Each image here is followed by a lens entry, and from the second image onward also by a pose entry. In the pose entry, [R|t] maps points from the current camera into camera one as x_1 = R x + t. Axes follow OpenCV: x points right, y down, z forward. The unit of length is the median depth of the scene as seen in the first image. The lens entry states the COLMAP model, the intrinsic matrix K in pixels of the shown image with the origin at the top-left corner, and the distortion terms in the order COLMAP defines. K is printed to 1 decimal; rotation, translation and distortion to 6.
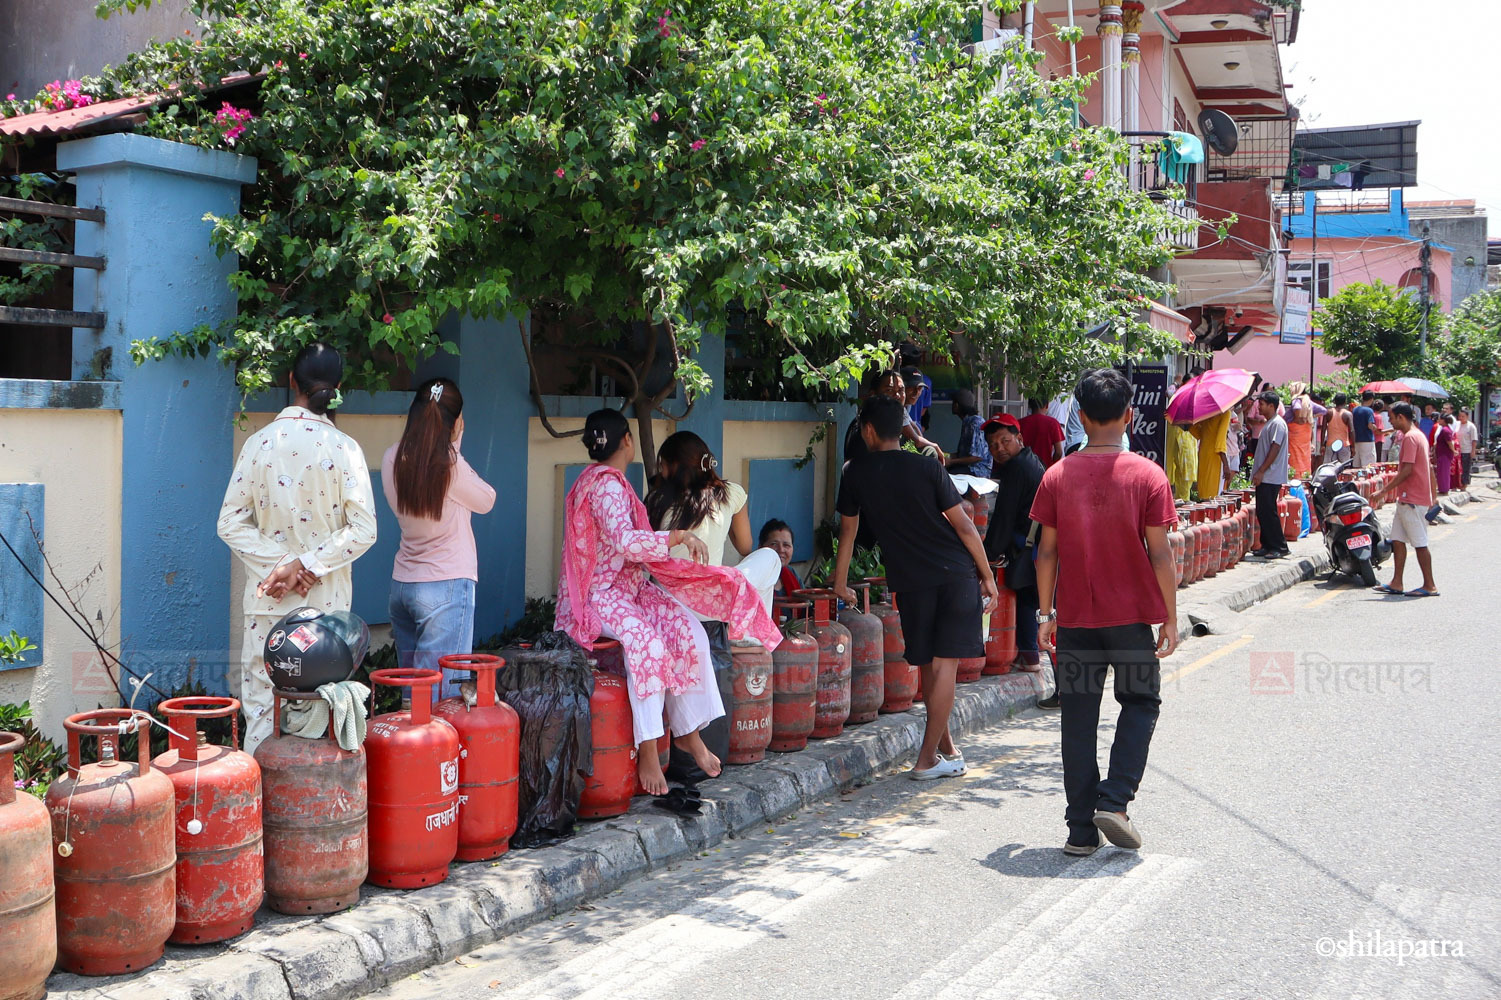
lens RADIAL K [[1268.8, 0, 750.5], [0, 1268.8, 500.0], [0, 0, 1]] dist [-0.064655, -0.001327]
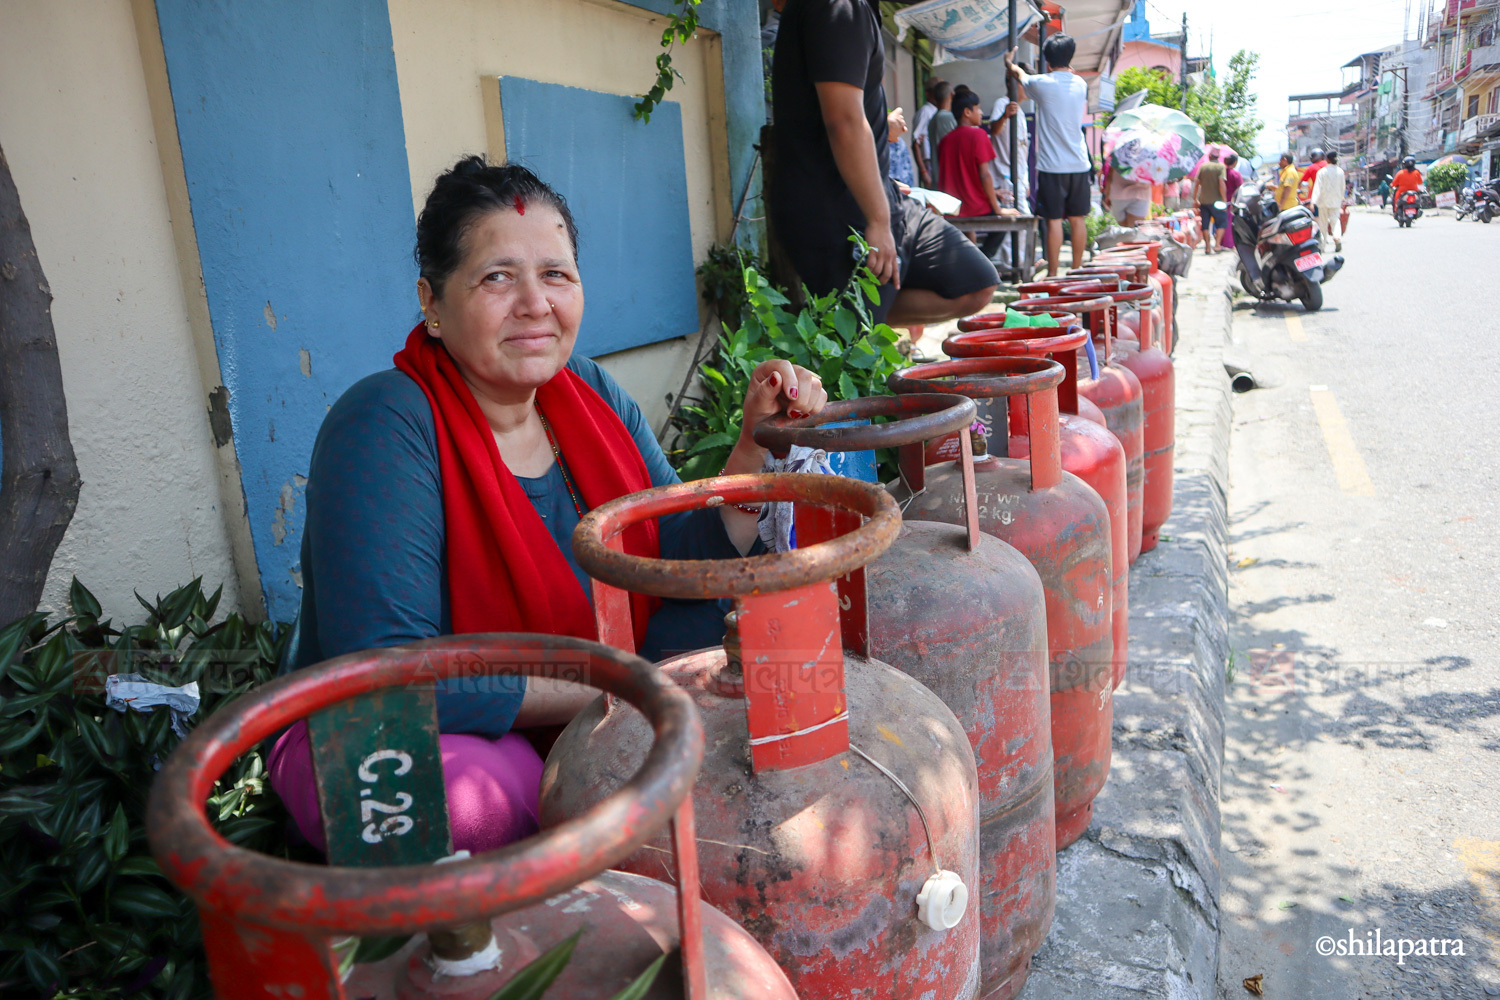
lens RADIAL K [[1267.9, 0, 750.0], [0, 1267.9, 500.0], [0, 0, 1]] dist [-0.064655, -0.001327]
pose [[0.992817, -0.097340, 0.069563, 0.016577], [0.083462, 0.980076, 0.180236, 0.014215], [-0.085721, -0.173135, 0.981161, 0.295518]]
